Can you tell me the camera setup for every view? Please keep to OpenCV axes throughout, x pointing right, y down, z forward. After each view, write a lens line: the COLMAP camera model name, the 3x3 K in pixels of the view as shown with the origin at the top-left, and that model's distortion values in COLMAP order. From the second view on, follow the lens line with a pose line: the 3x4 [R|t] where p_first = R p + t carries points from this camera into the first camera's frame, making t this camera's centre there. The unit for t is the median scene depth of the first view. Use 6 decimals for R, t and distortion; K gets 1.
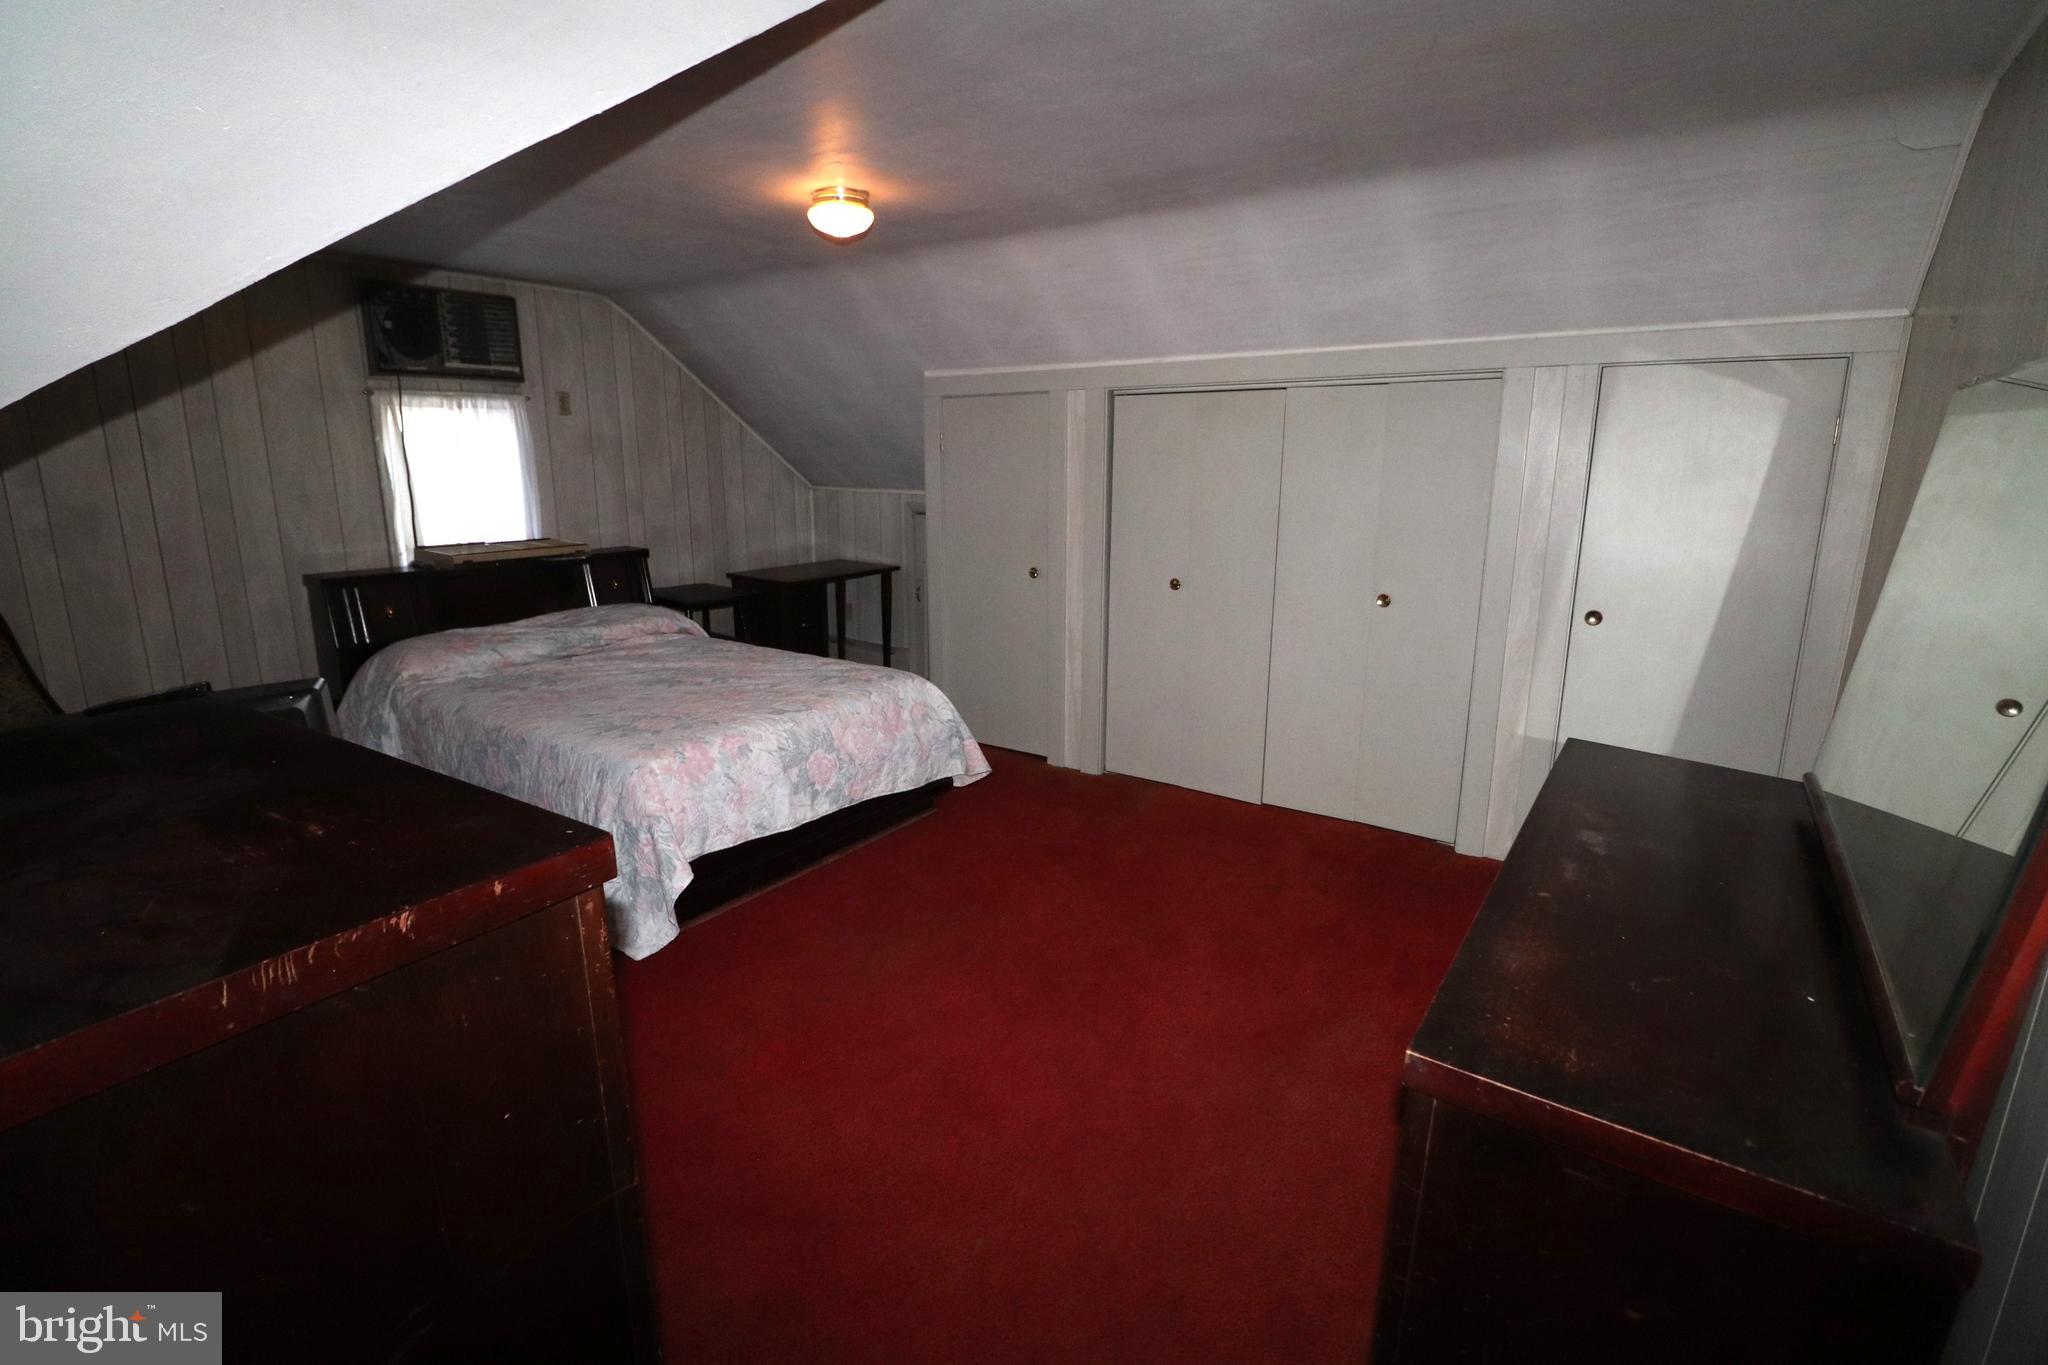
lens RADIAL K [[948.6, 0, 1018.3], [0, 948.6, 671.4], [0, 0, 1]] dist [-0.003138, -0.011111]
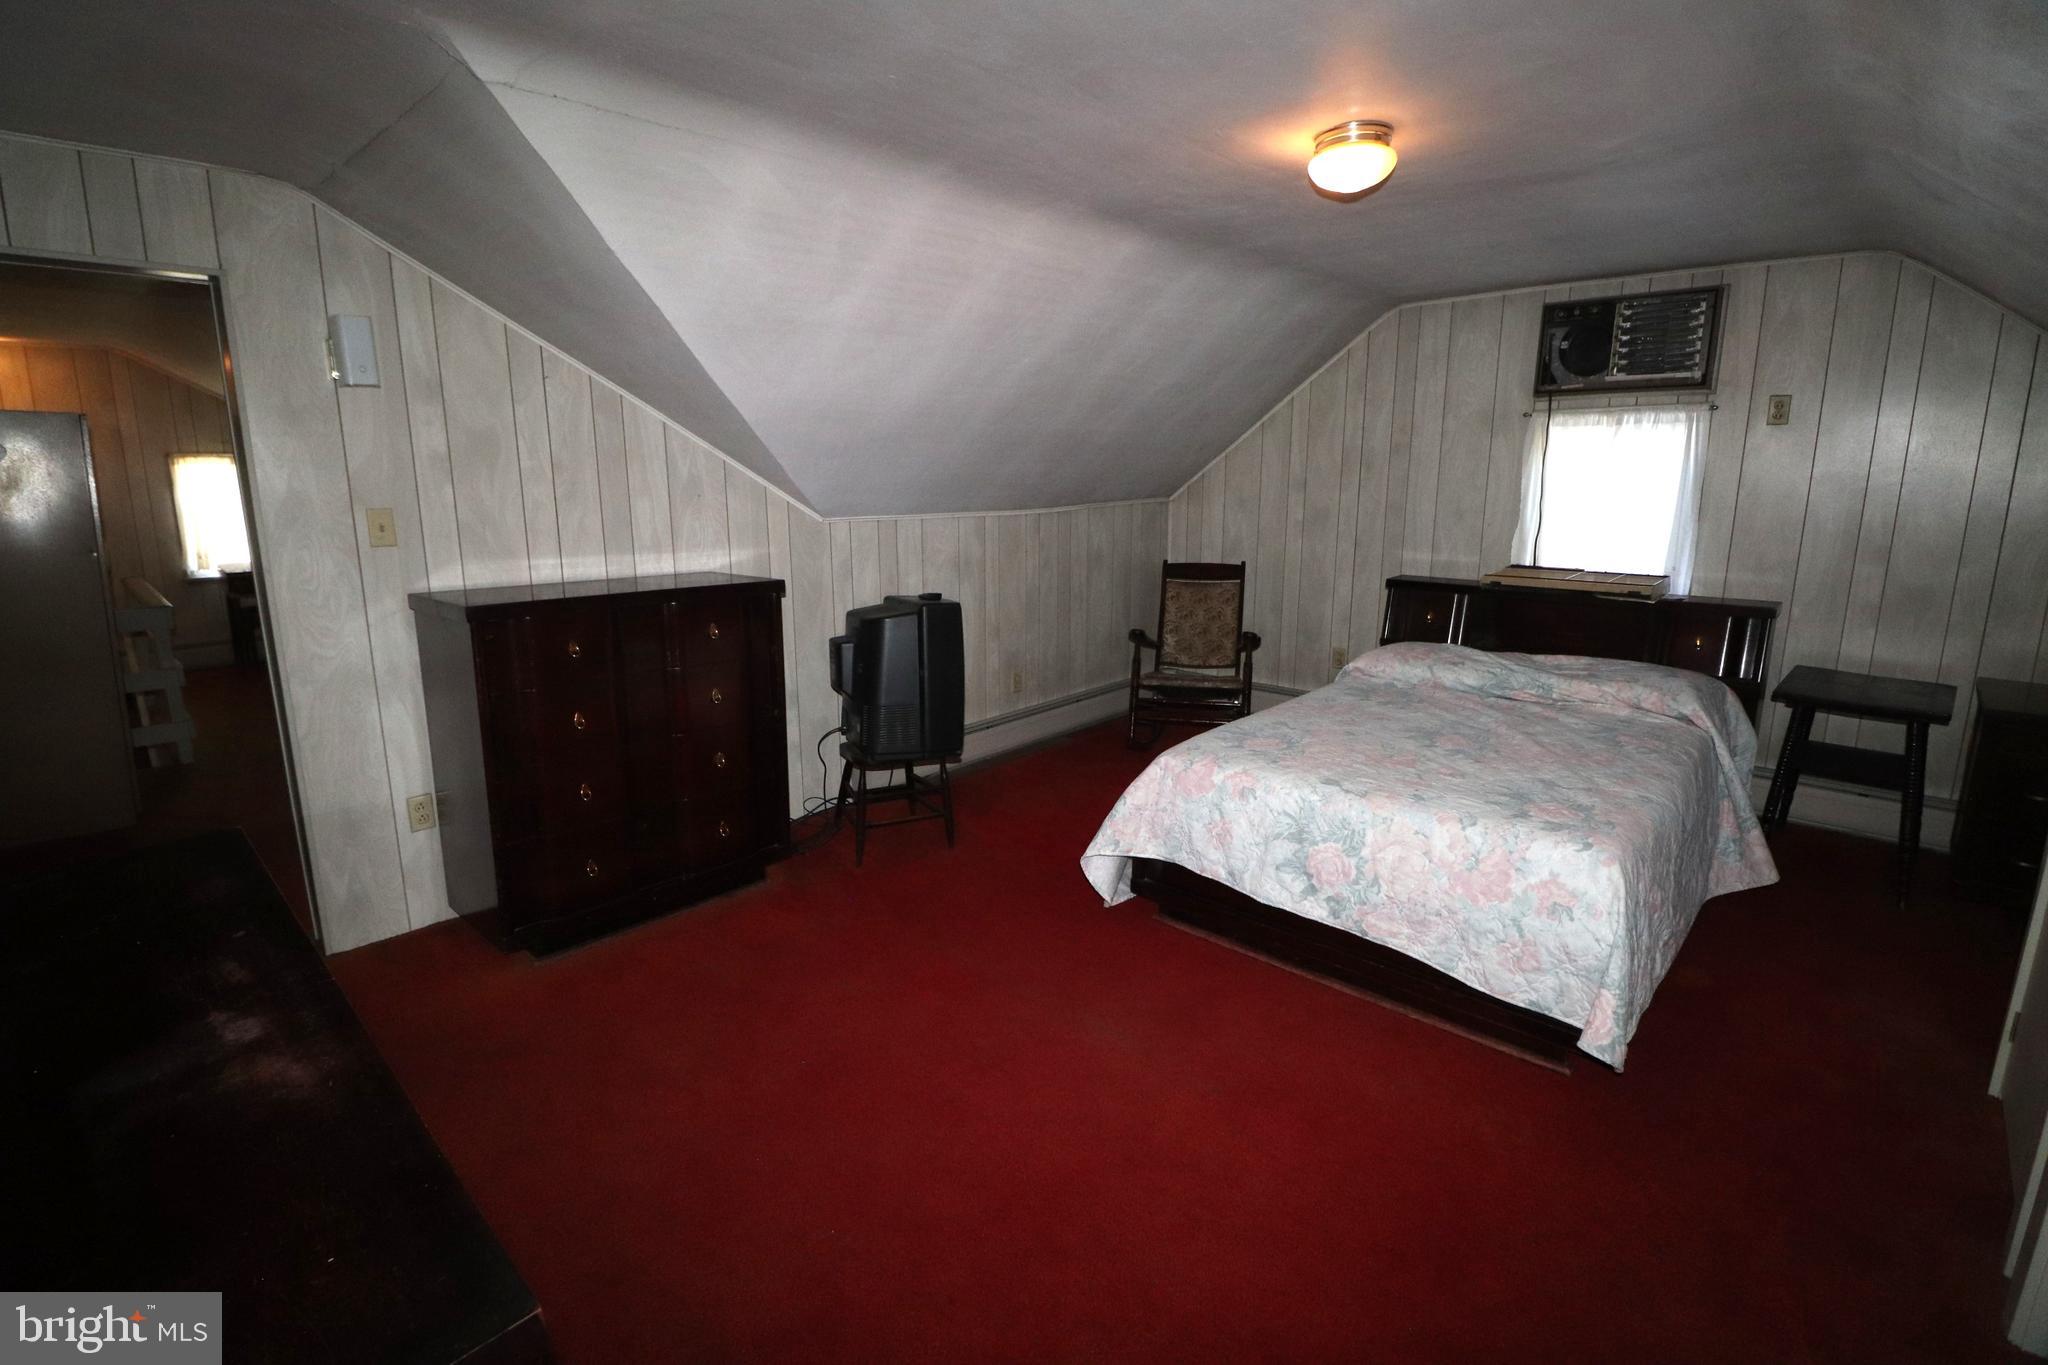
lens RADIAL K [[948.6, 0, 1018.2], [0, 948.6, 677.8], [0, 0, 1]] dist [-0.003138, -0.011111]
pose [[-0.145400, 0.208411, -0.967173, 0.446855], [-0.223021, 0.945498, 0.237268, -0.139899], [0.963909, 0.250199, -0.090996, 0.609057]]
